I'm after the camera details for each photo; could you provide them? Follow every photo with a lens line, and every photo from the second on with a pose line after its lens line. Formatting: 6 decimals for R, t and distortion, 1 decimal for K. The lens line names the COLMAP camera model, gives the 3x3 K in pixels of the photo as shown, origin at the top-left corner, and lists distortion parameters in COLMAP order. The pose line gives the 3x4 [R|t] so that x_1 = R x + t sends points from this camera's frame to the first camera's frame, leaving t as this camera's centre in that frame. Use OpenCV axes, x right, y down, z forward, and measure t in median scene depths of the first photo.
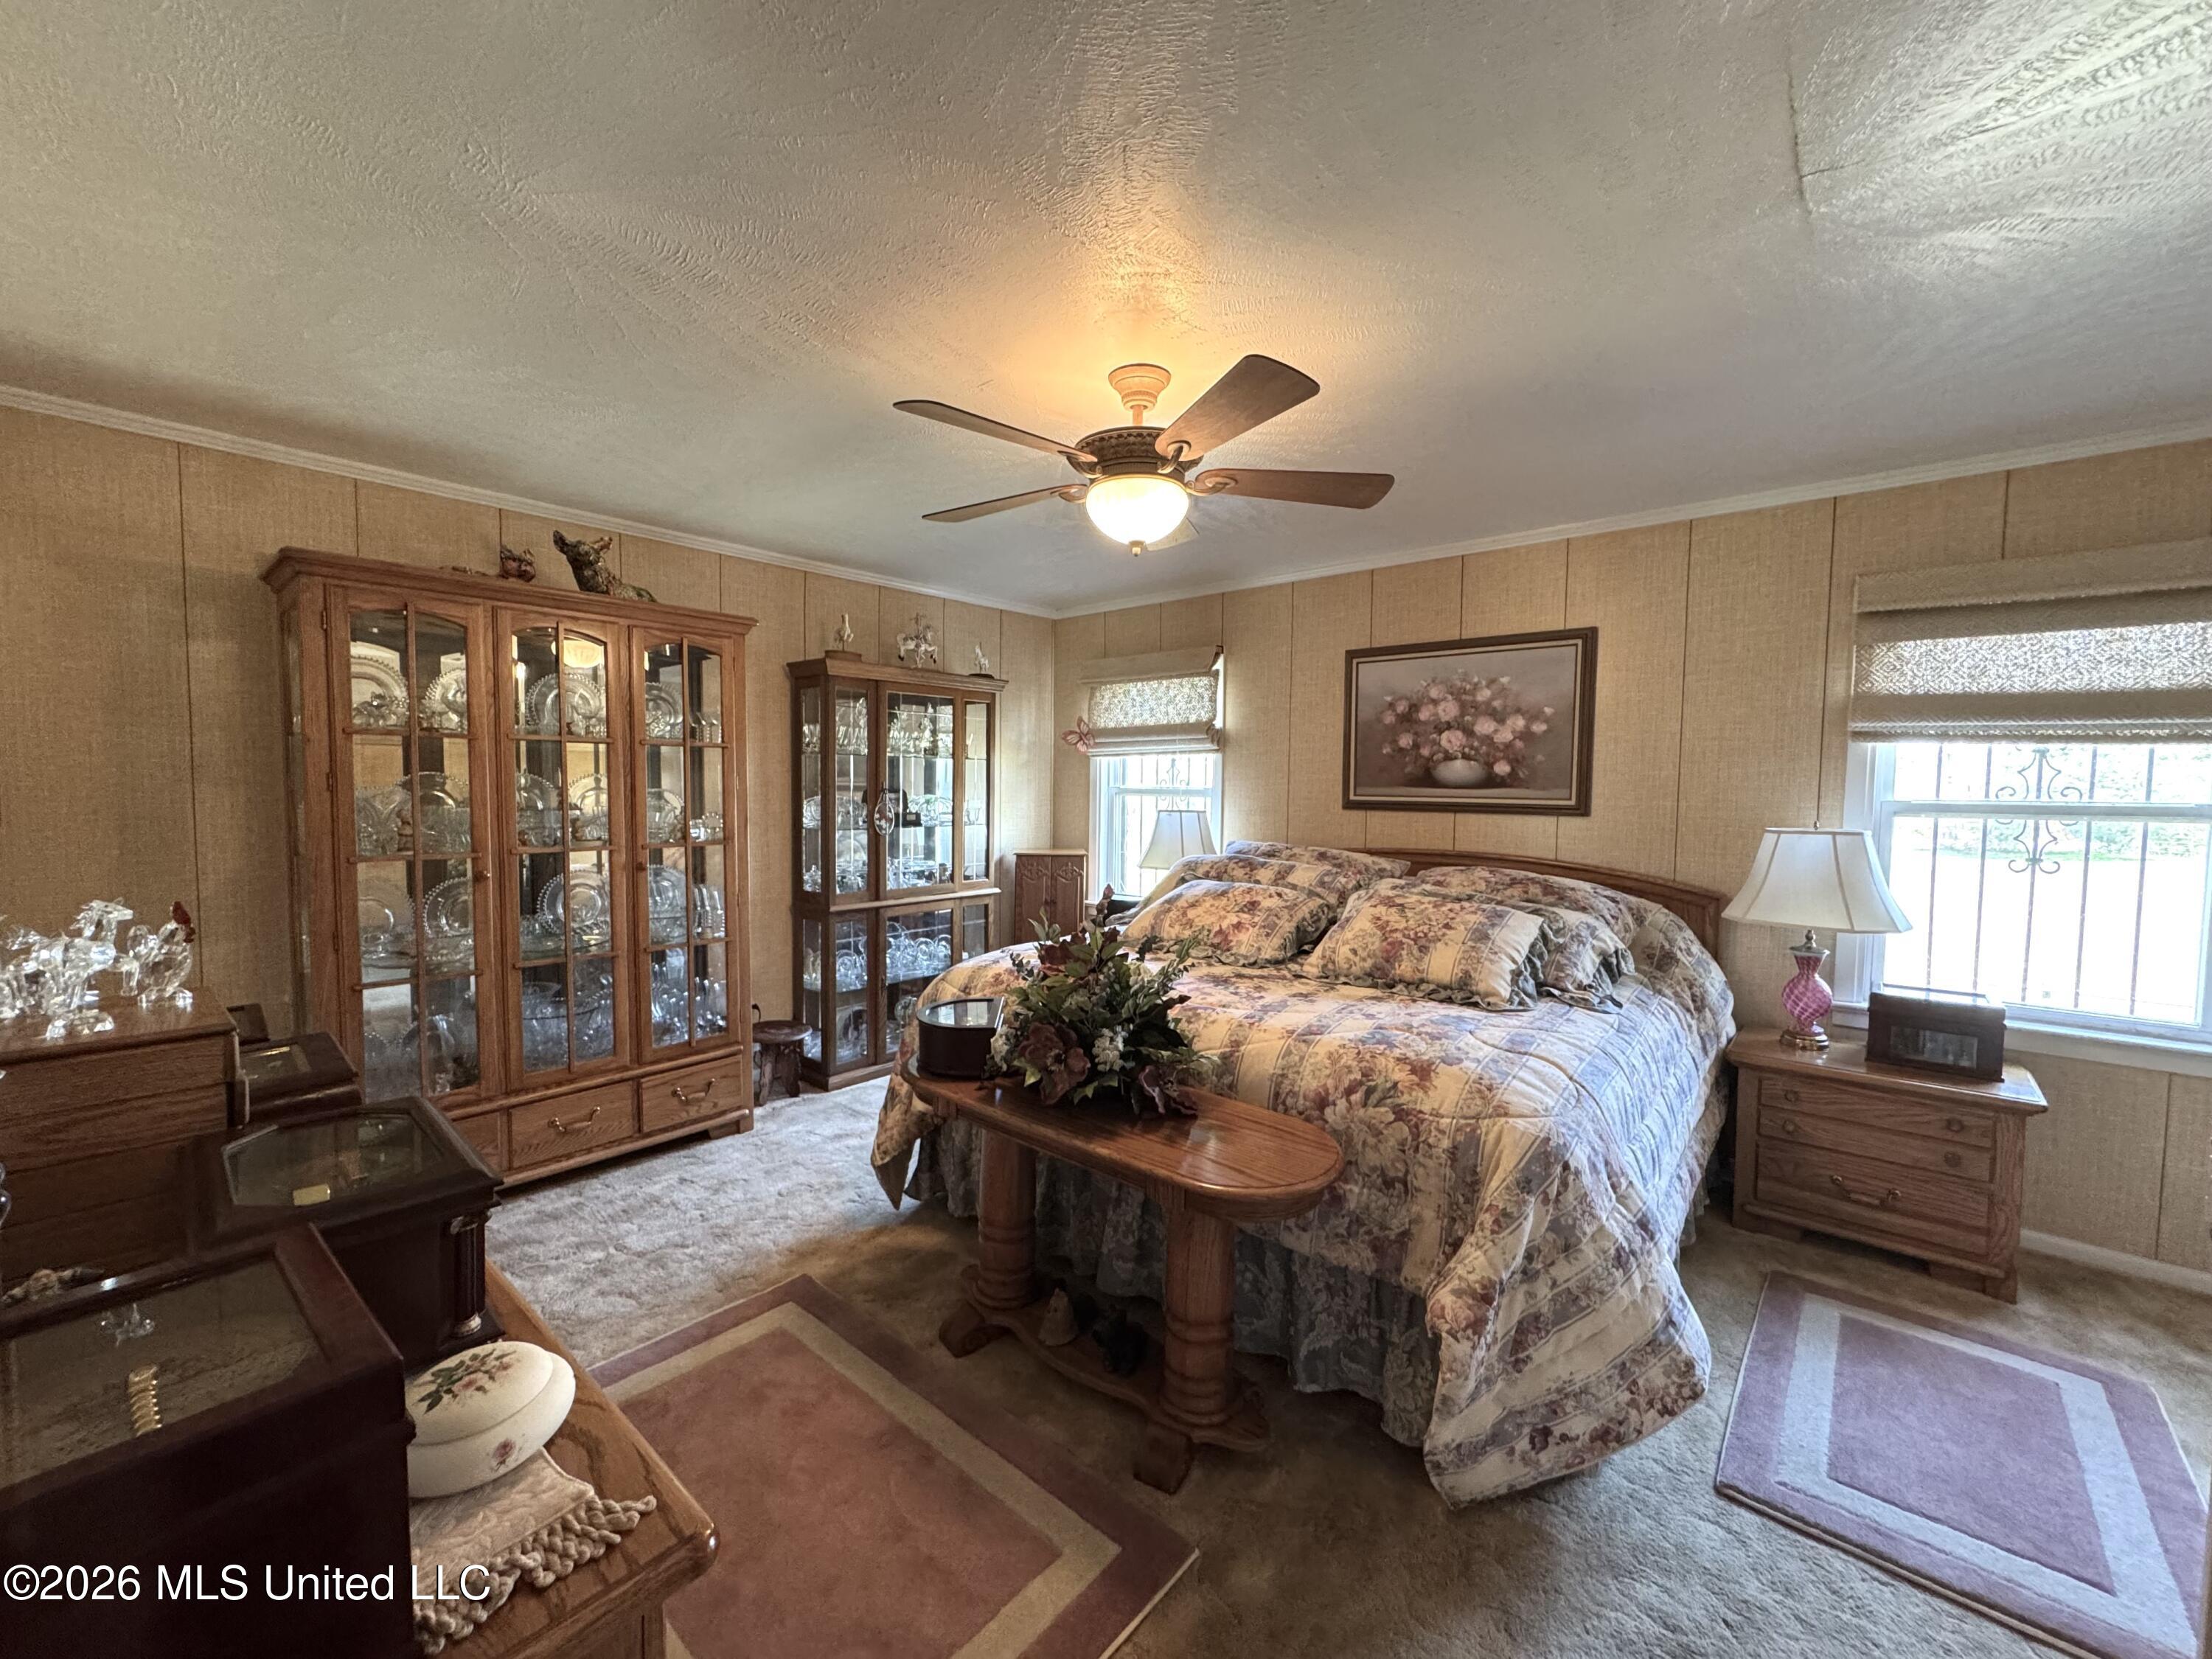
lens RADIAL K [[886.7, 0, 1104.2], [0, 886.7, 830.8], [0, 0, 1]] dist [-0.003559, 0.000593]
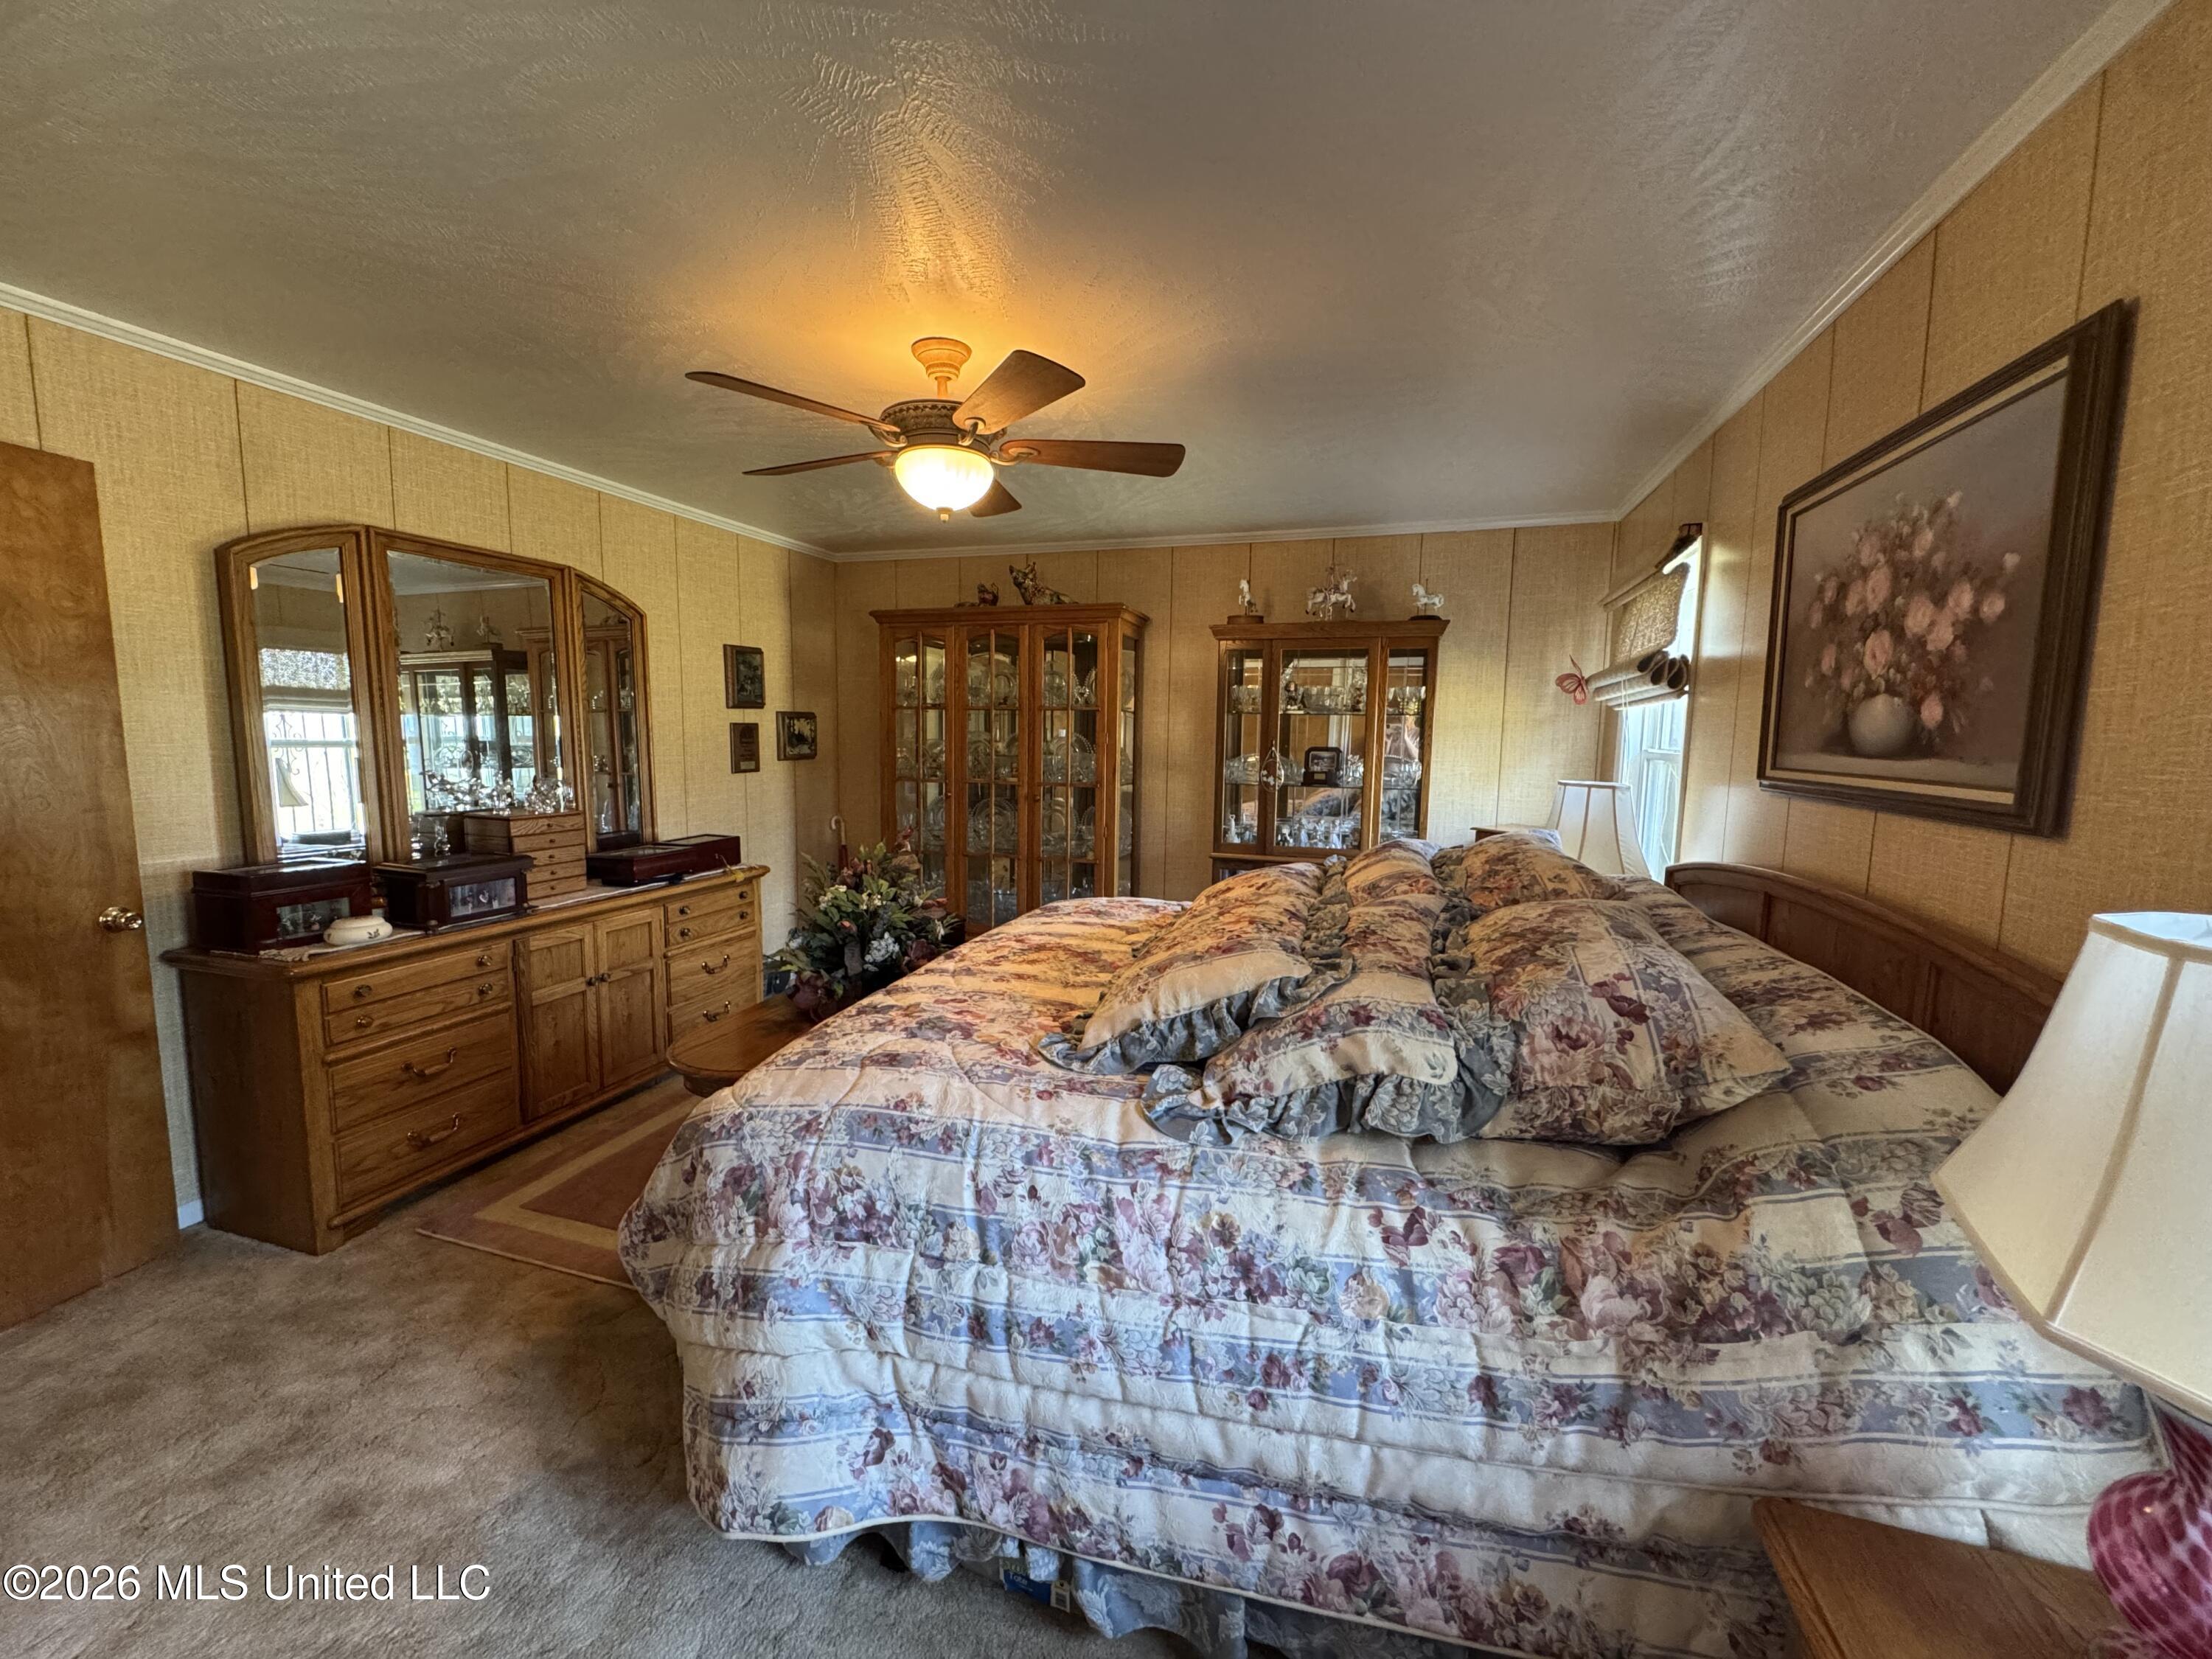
lens RADIAL K [[886.7, 0, 1104.2], [0, 886.7, 830.8], [0, 0, 1]] dist [-0.003559, 0.000593]
pose [[0.398415, 0.098004, -0.911954, 0.678545], [-0.060873, 0.994908, 0.080324, -0.023386], [0.915183, 0.023512, 0.402352, 0.460843]]
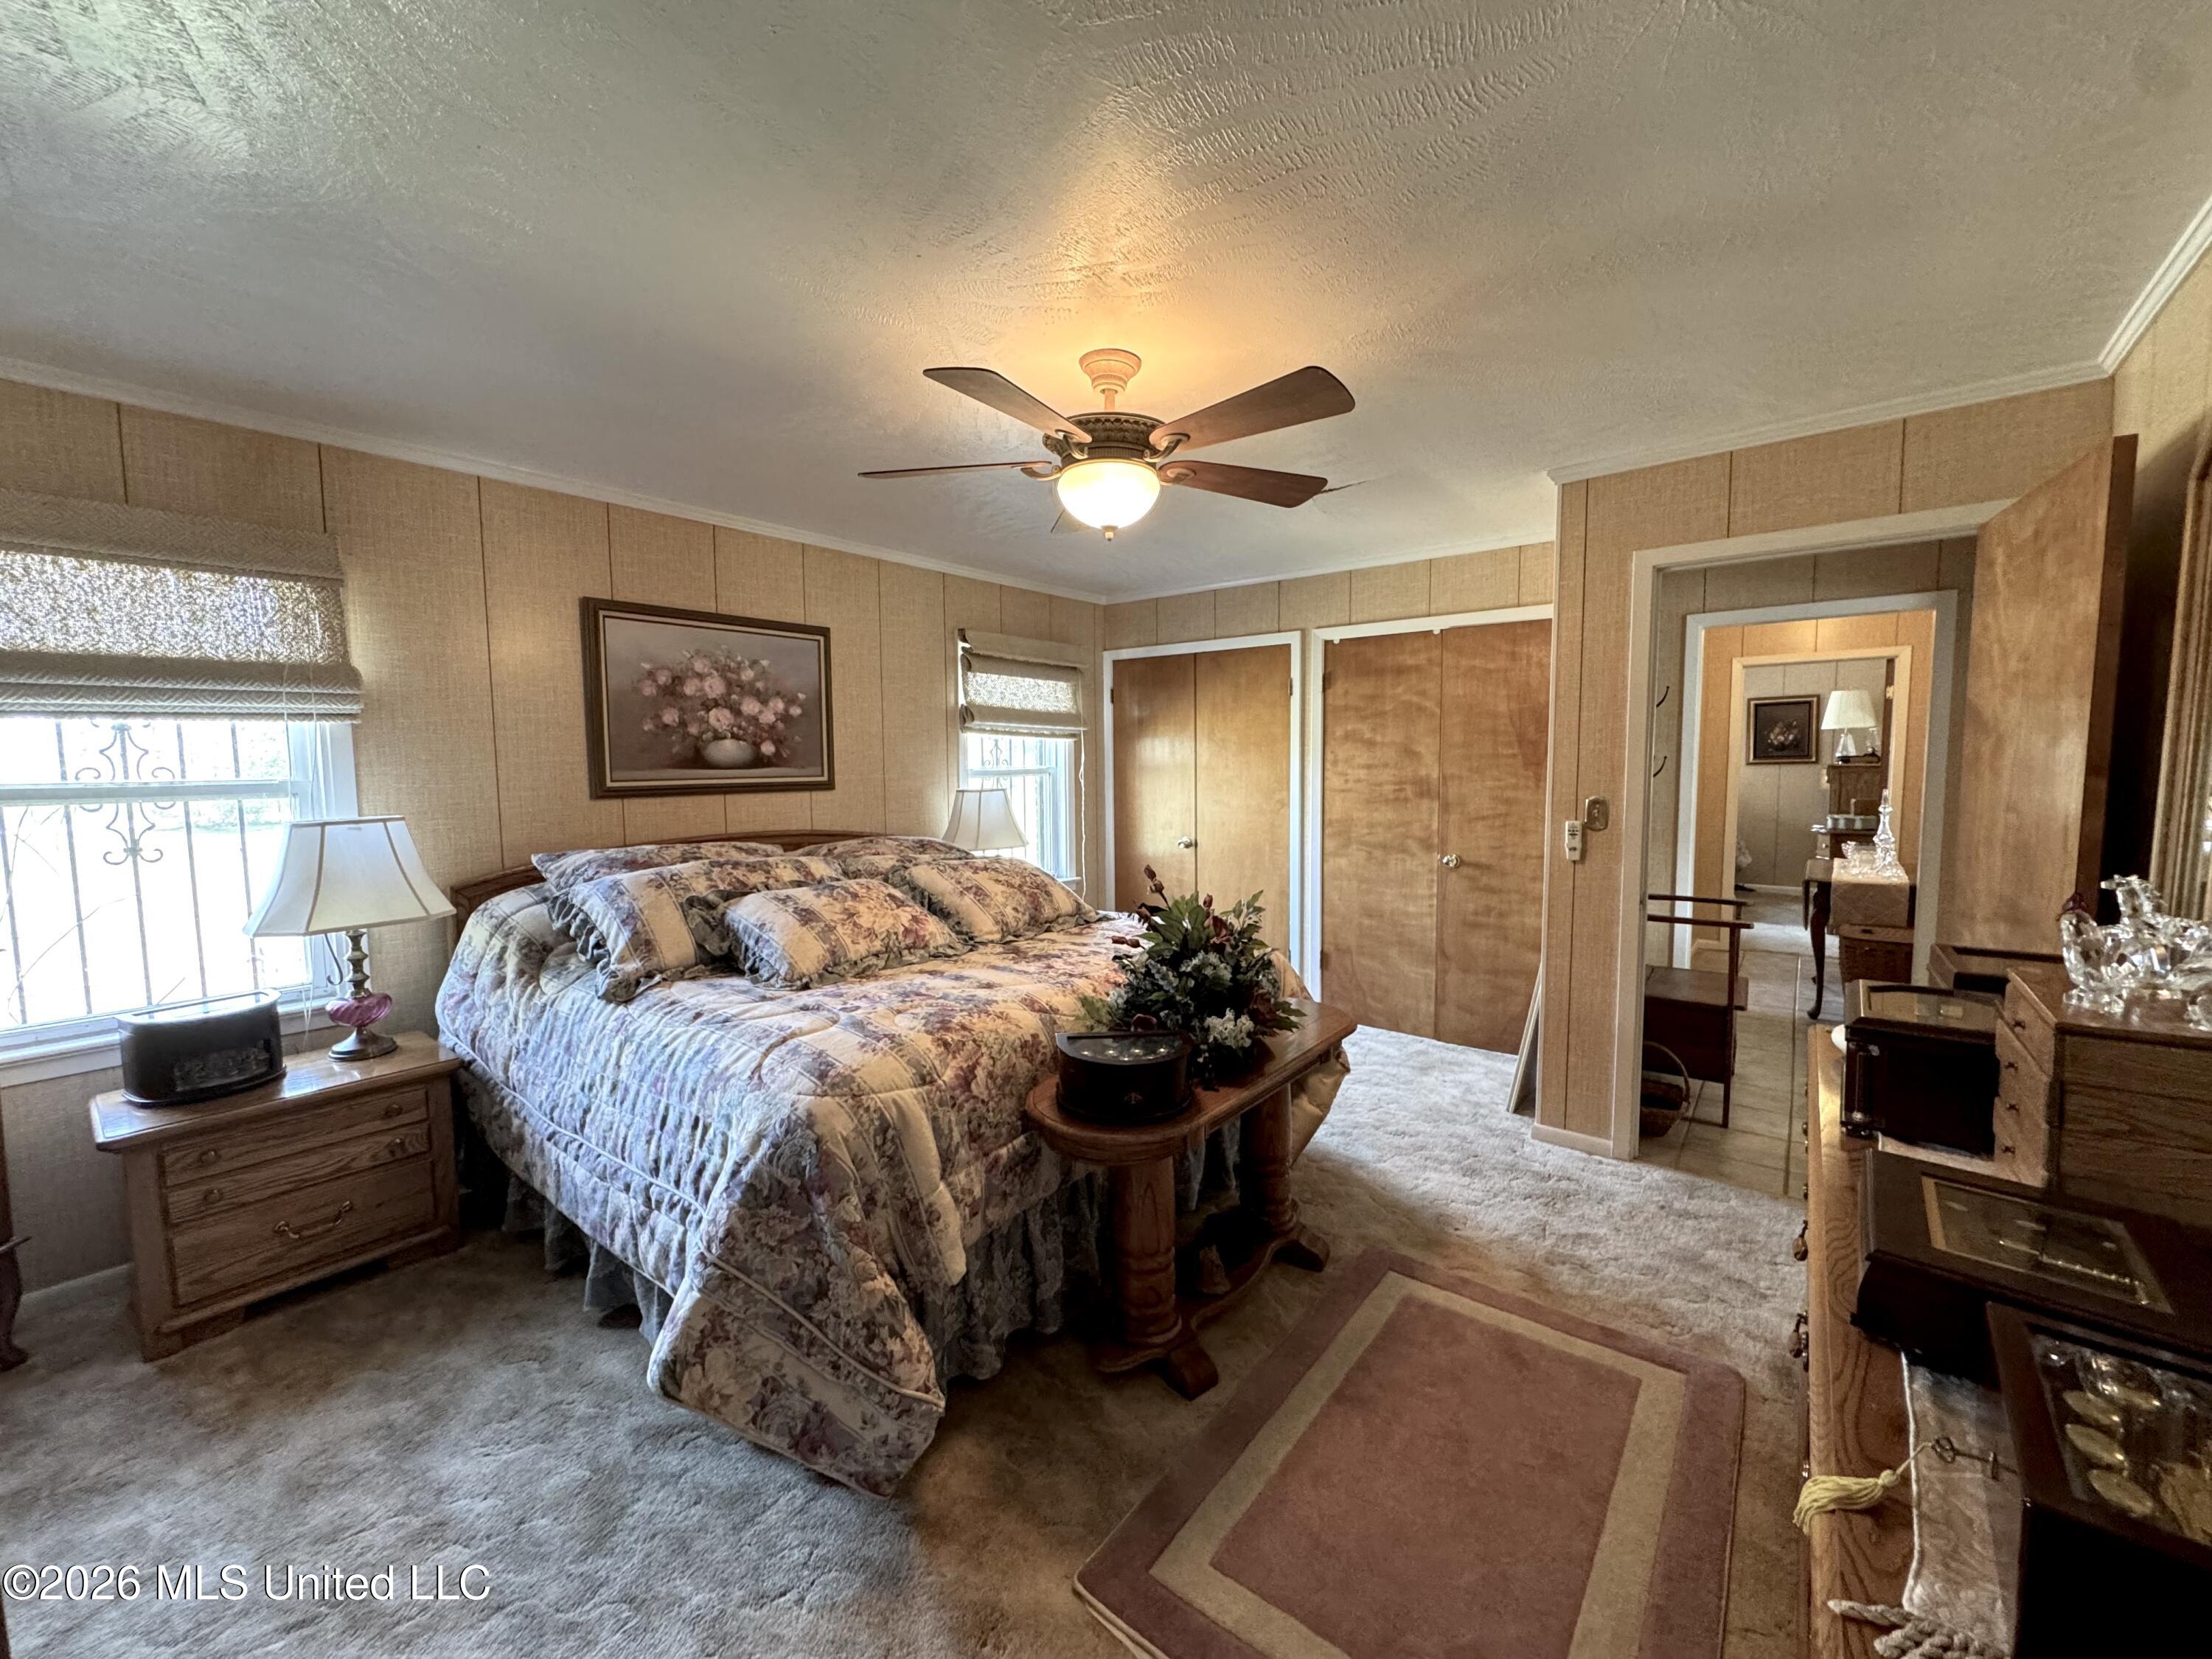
lens RADIAL K [[886.7, 0, 1104.2], [0, 886.7, 830.8], [0, 0, 1]] dist [-0.003559, 0.000593]
pose [[-0.045204, -0.091637, 0.994766, -0.604033], [0.064232, 0.993457, 0.094436, -0.047000], [-0.996911, 0.068164, -0.039023, 0.649340]]
